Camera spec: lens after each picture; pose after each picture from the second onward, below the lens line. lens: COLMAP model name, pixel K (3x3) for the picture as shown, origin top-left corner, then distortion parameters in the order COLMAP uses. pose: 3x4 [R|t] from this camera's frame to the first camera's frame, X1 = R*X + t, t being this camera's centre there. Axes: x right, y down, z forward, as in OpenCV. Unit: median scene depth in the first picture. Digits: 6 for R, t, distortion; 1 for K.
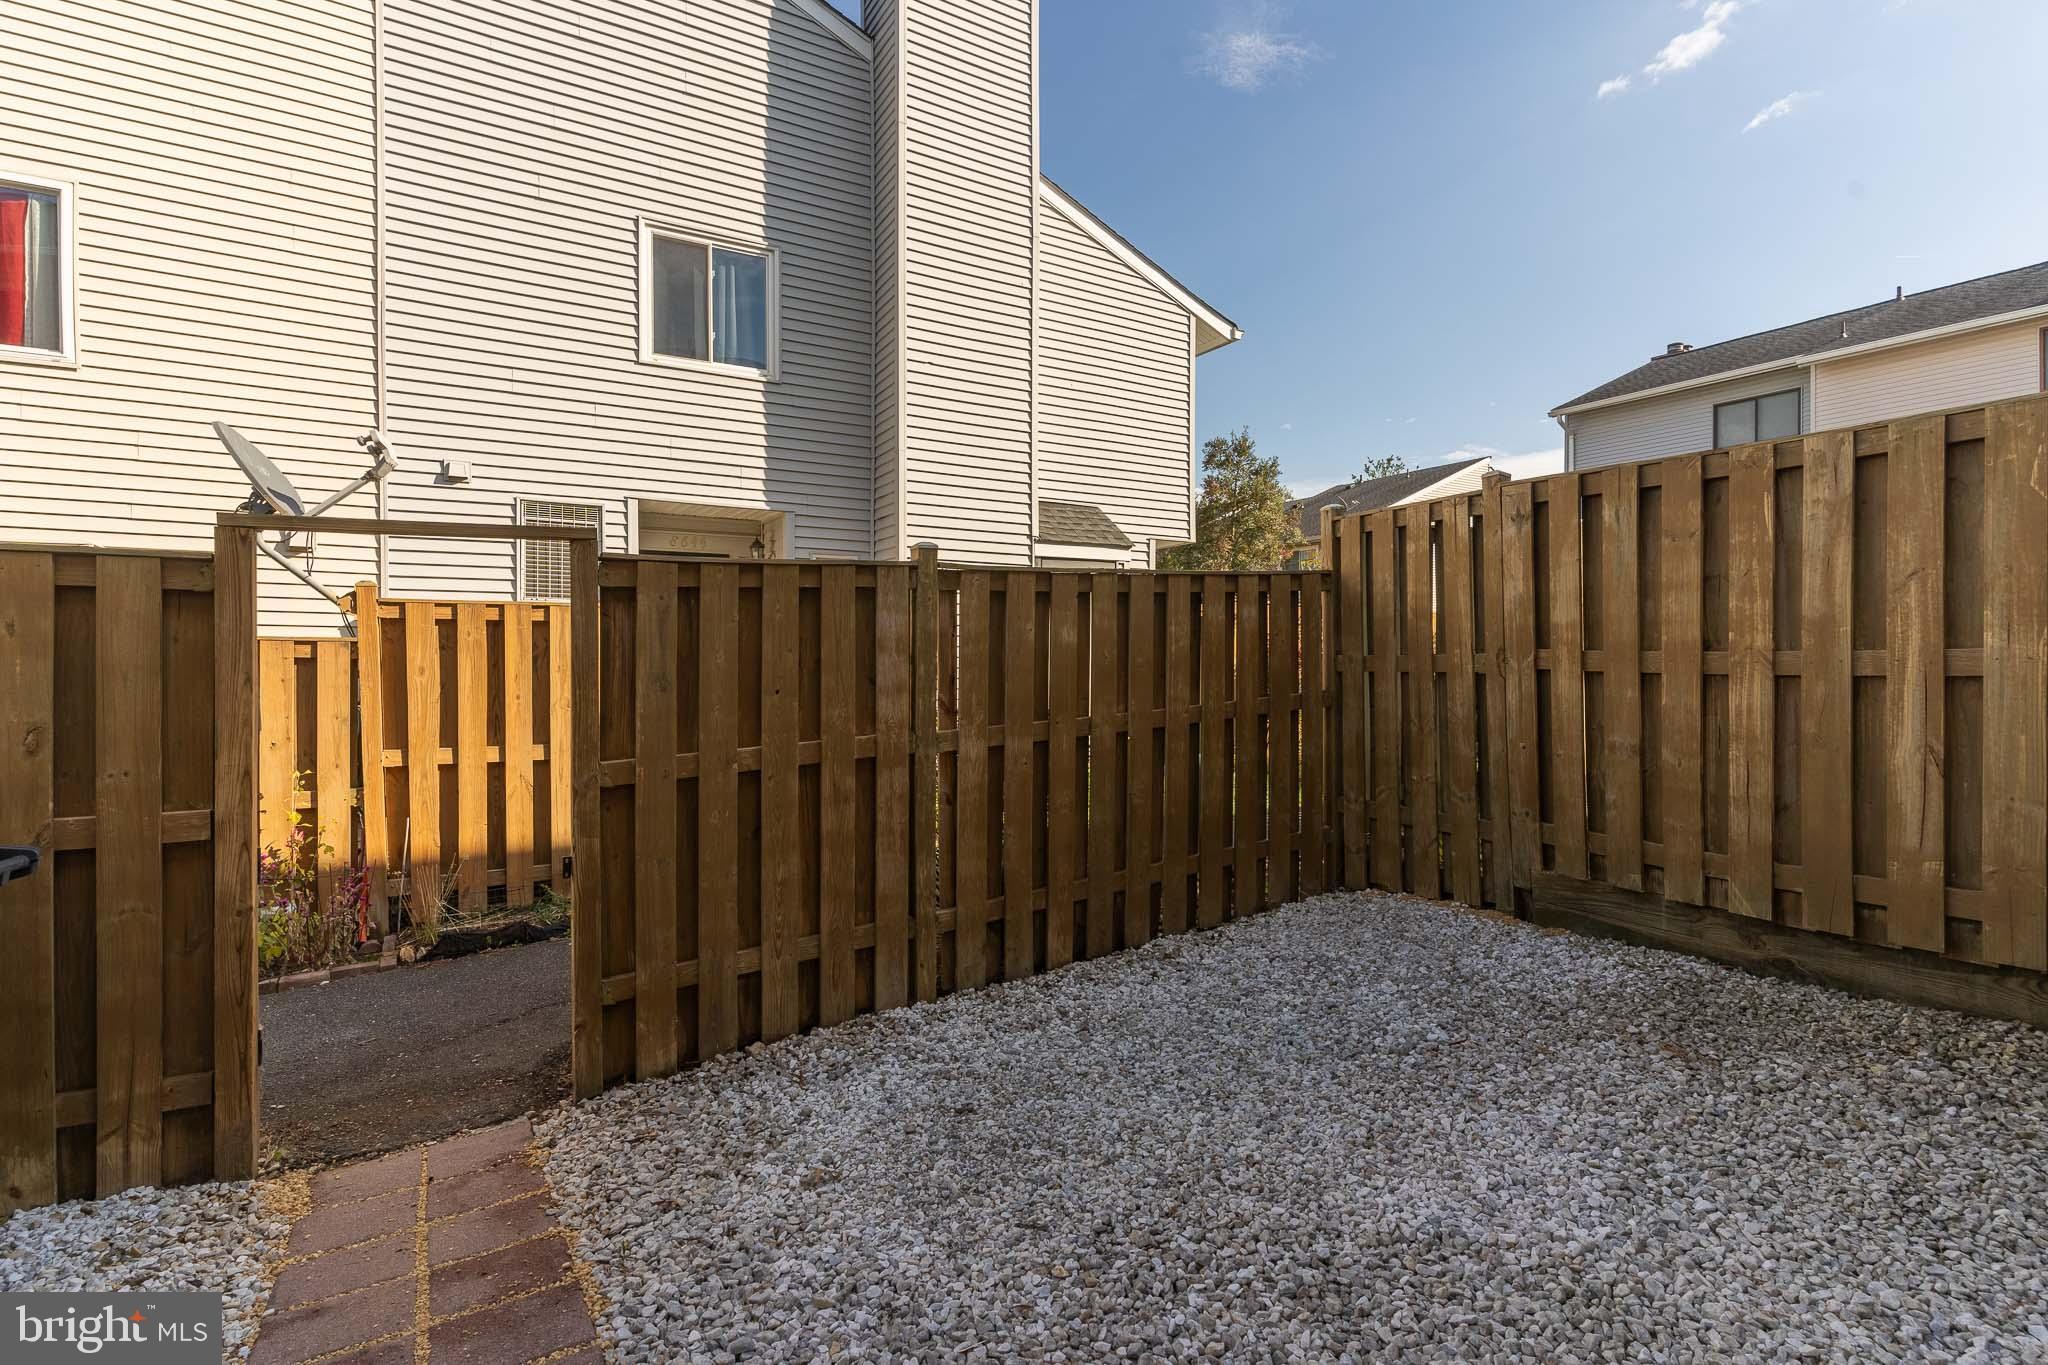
lens RADIAL K [[1018.1, 0, 1027.4], [0, 1018.1, 673.7], [0, 0, 1]] dist [0.003889, -0.001332]
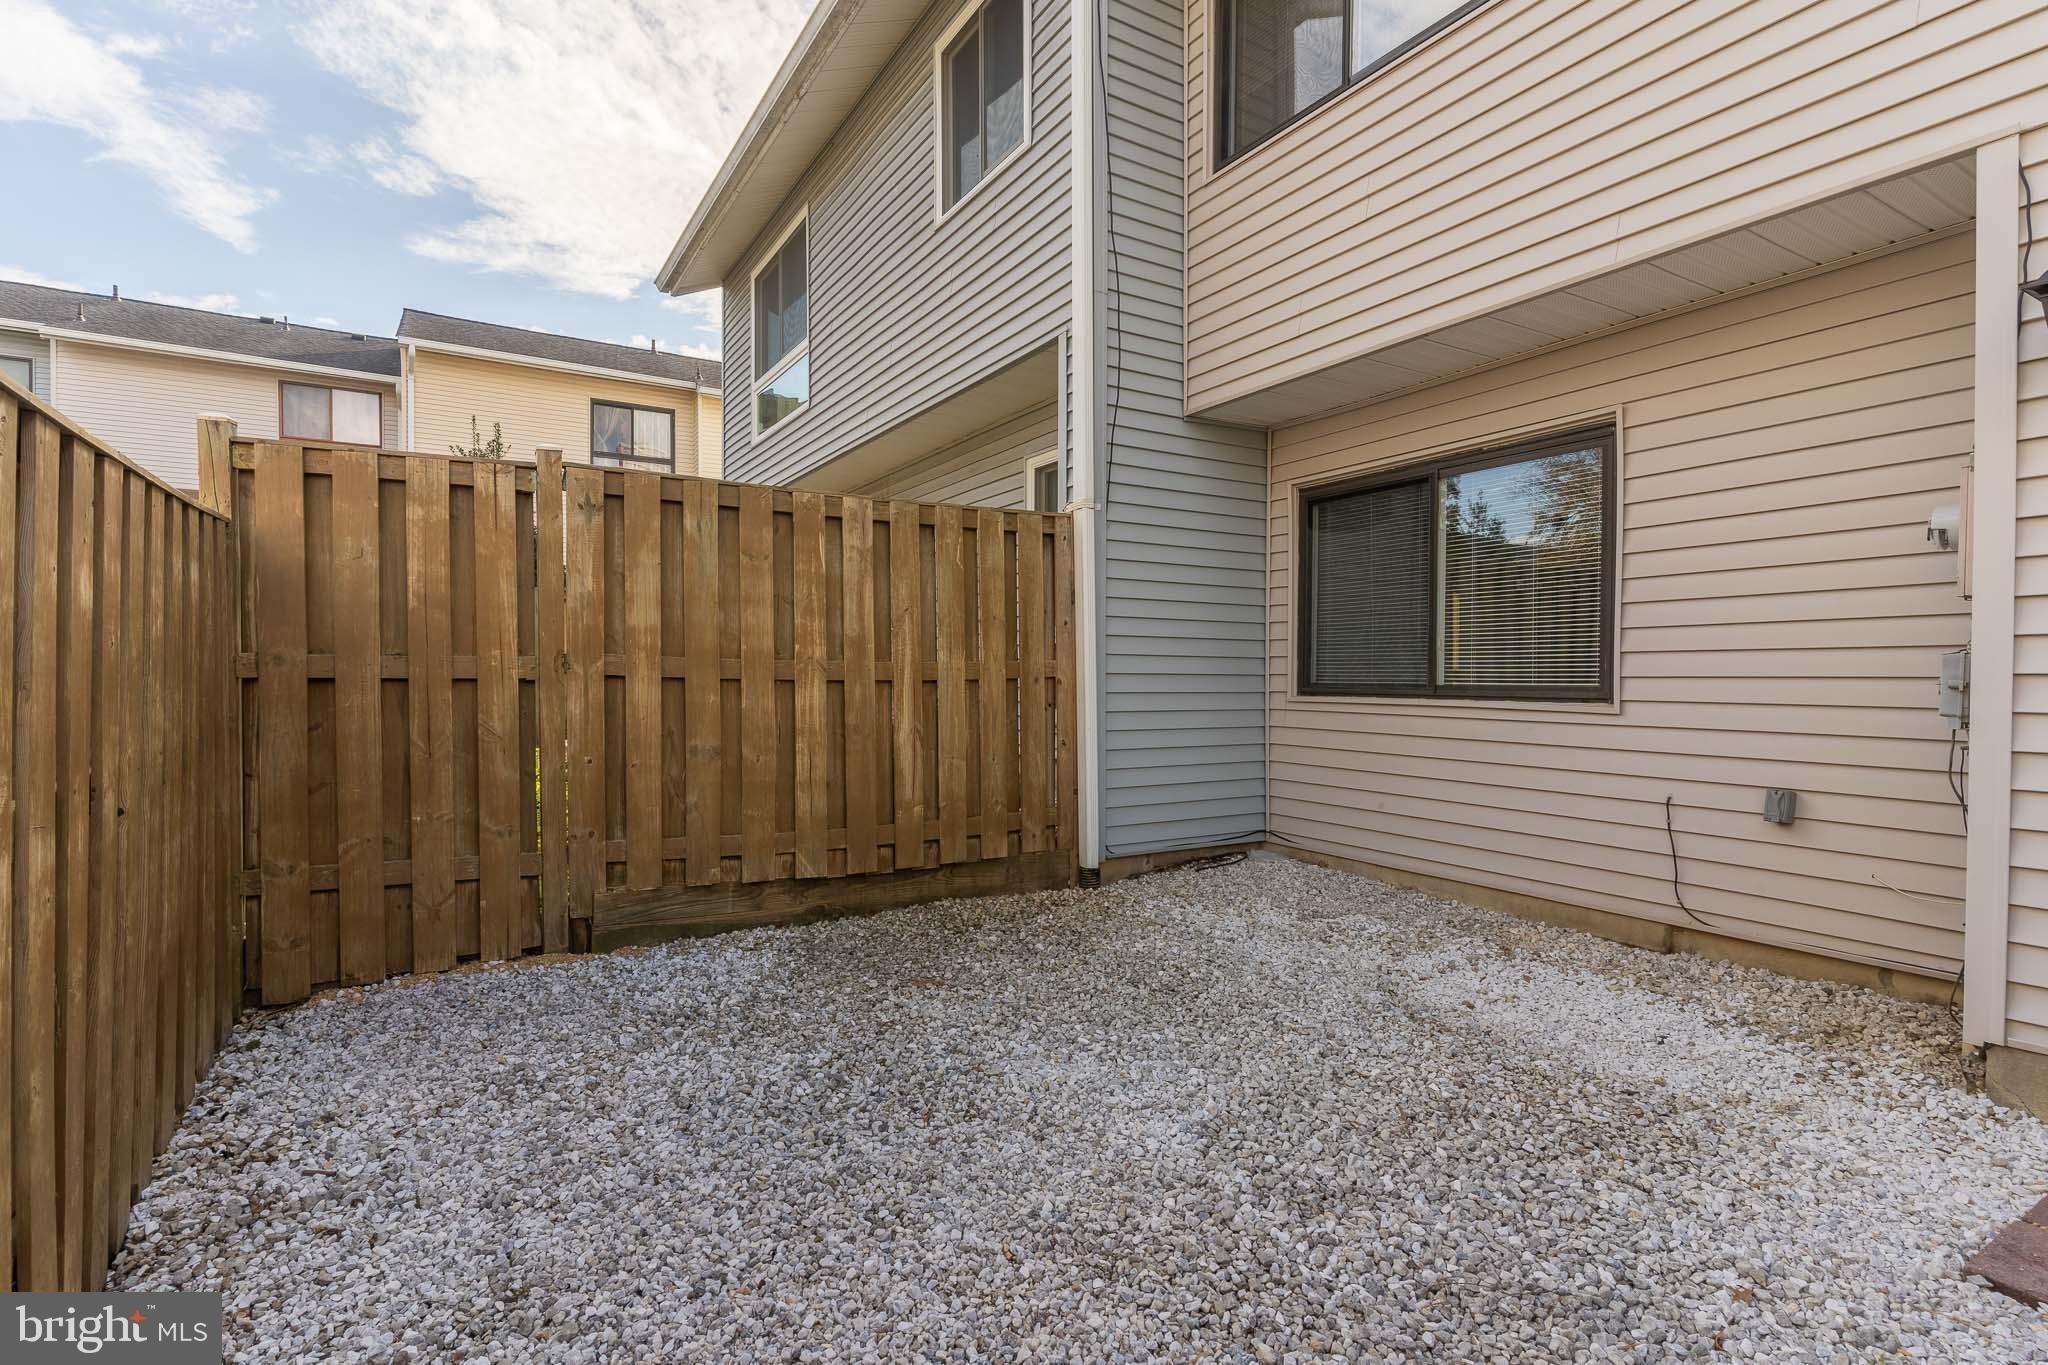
lens RADIAL K [[1018.1, 0, 981.9], [0, 1018.1, 695.2], [0, 0, 1]] dist [0.003889, -0.001332]
pose [[-0.004223, -0.012429, 0.999914, -0.485540], [0.005949, 0.999905, 0.012454, 0.005027], [-0.999973, 0.006001, -0.004149, 0.757850]]
